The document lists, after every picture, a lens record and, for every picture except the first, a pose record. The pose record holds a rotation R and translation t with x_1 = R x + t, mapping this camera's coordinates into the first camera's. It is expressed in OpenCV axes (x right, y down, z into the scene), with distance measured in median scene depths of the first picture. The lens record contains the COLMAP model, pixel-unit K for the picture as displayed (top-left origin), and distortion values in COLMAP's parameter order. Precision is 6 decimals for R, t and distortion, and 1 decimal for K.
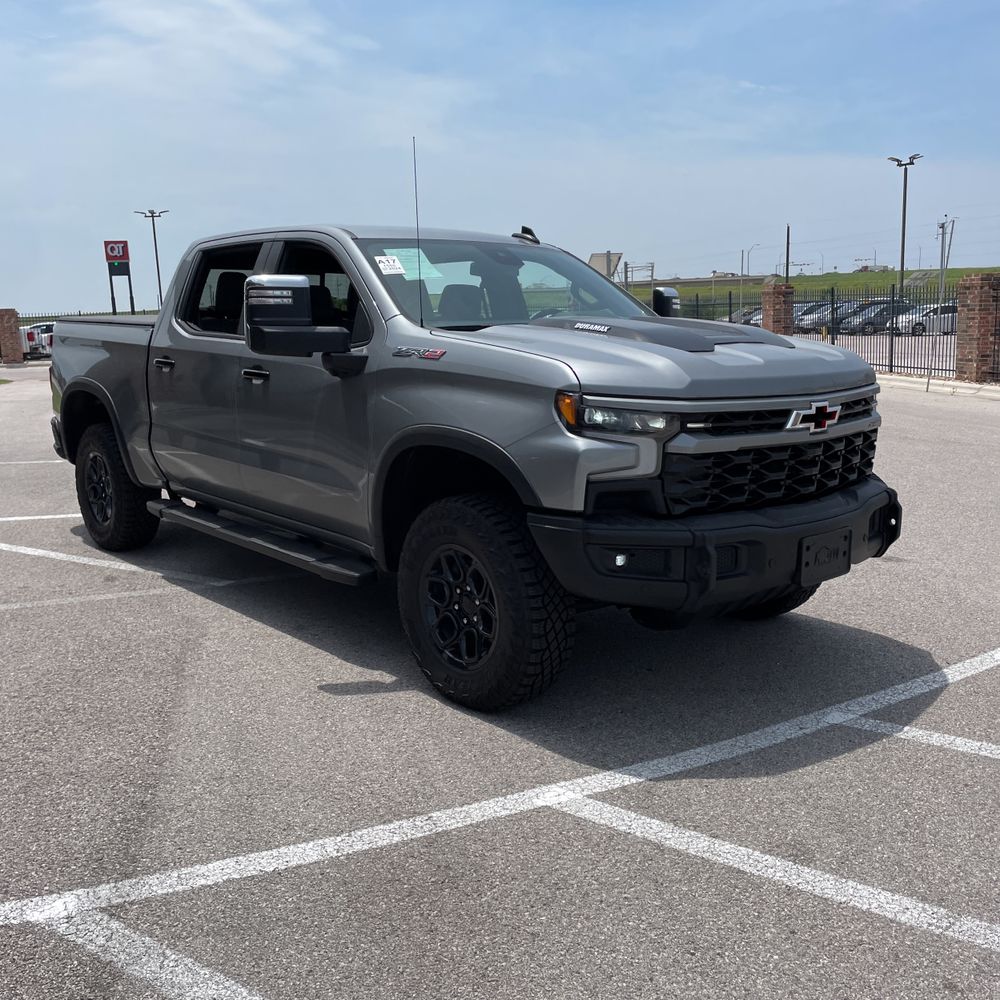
lens RADIAL K [[1005.7, 0, 517.8], [0, 1005.7, 494.4], [0, 0, 1]] dist [0.111135, -0.185080]
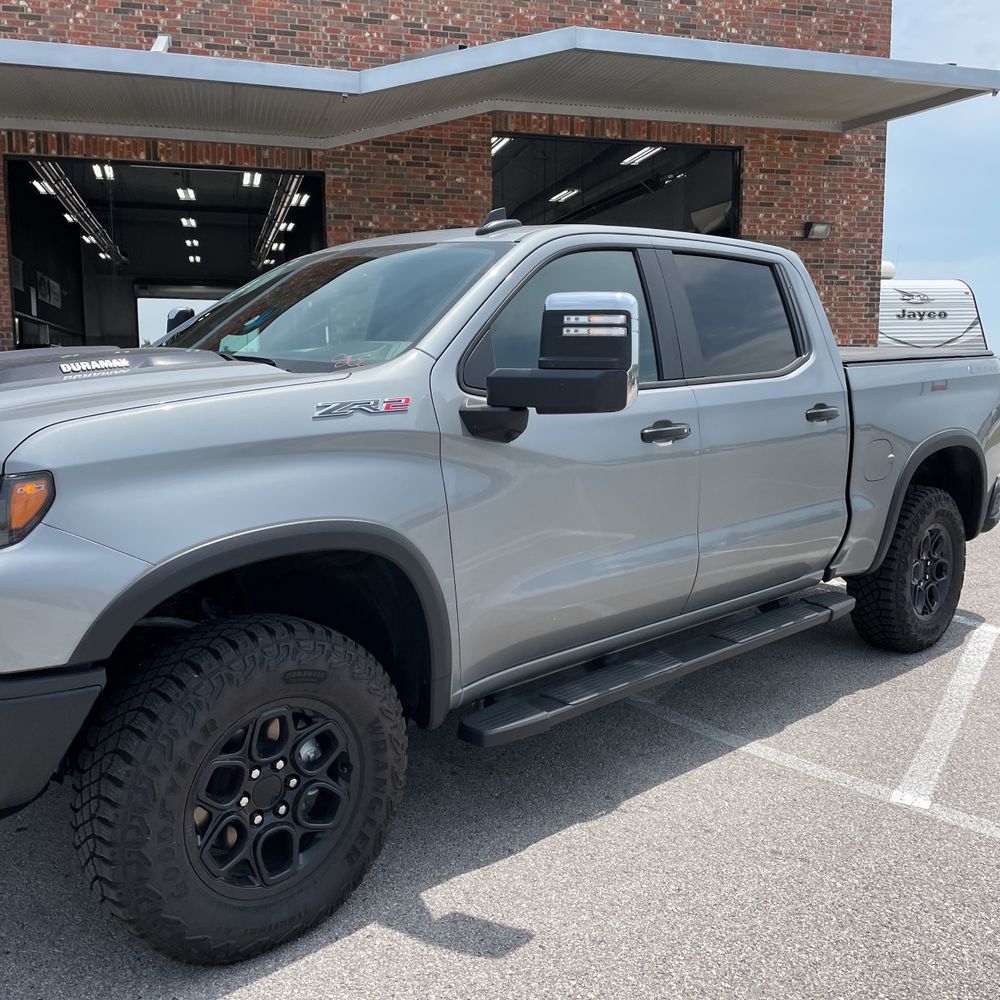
lens RADIAL K [[1005.5, 0, 499.9], [0, 1005.5, 486.0], [0, 0, 1]] dist [0.086498, -0.119416]
pose [[0.035135, 0.140210, -0.989498, 0.826145], [-0.177444, 0.975253, 0.131891, -0.222434], [0.983503, 0.170947, 0.059145, 1.236699]]
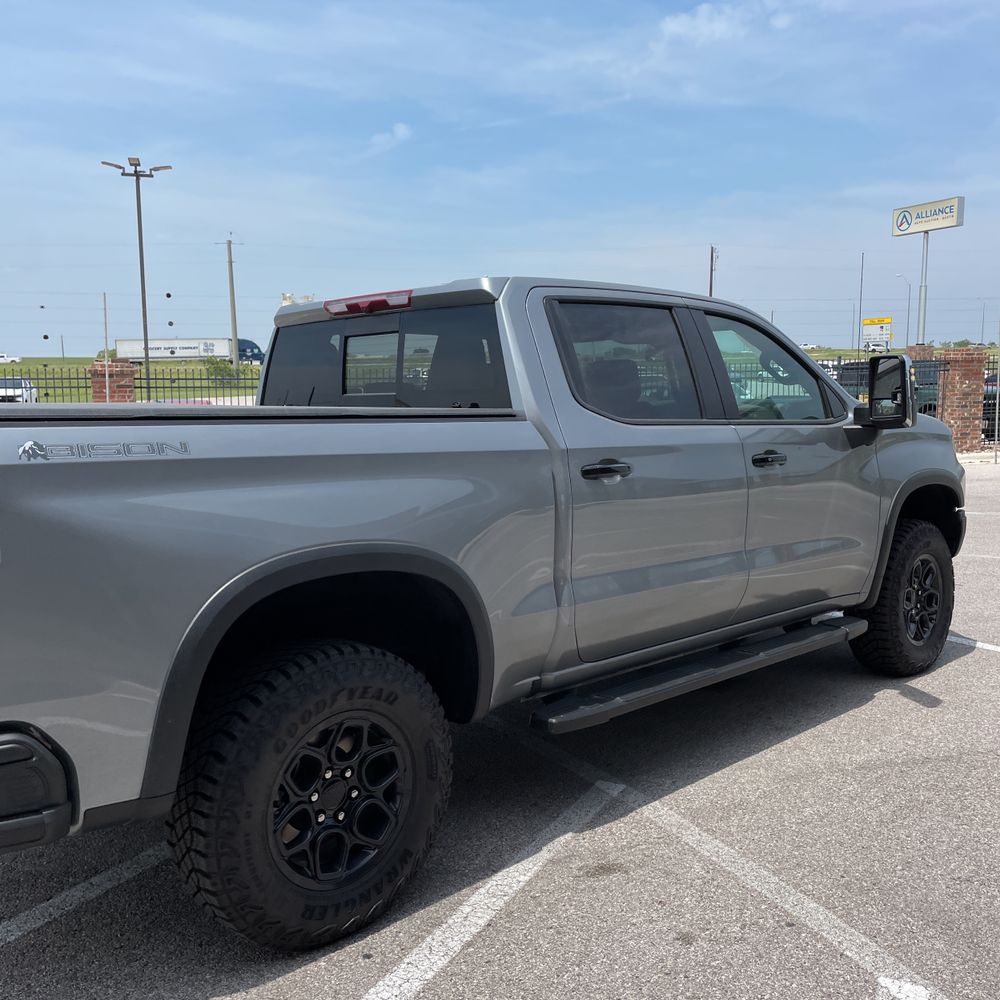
lens RADIAL K [[1006.1, 0, 503.5], [0, 1006.1, 498.9], [0, 0, 1]] dist [0.109154, -0.183602]
pose [[-0.044755, -0.094059, 0.994560, -1.249790], [0.185836, 0.977397, 0.100798, -0.240982], [-0.981561, 0.189336, -0.026264, 1.393214]]
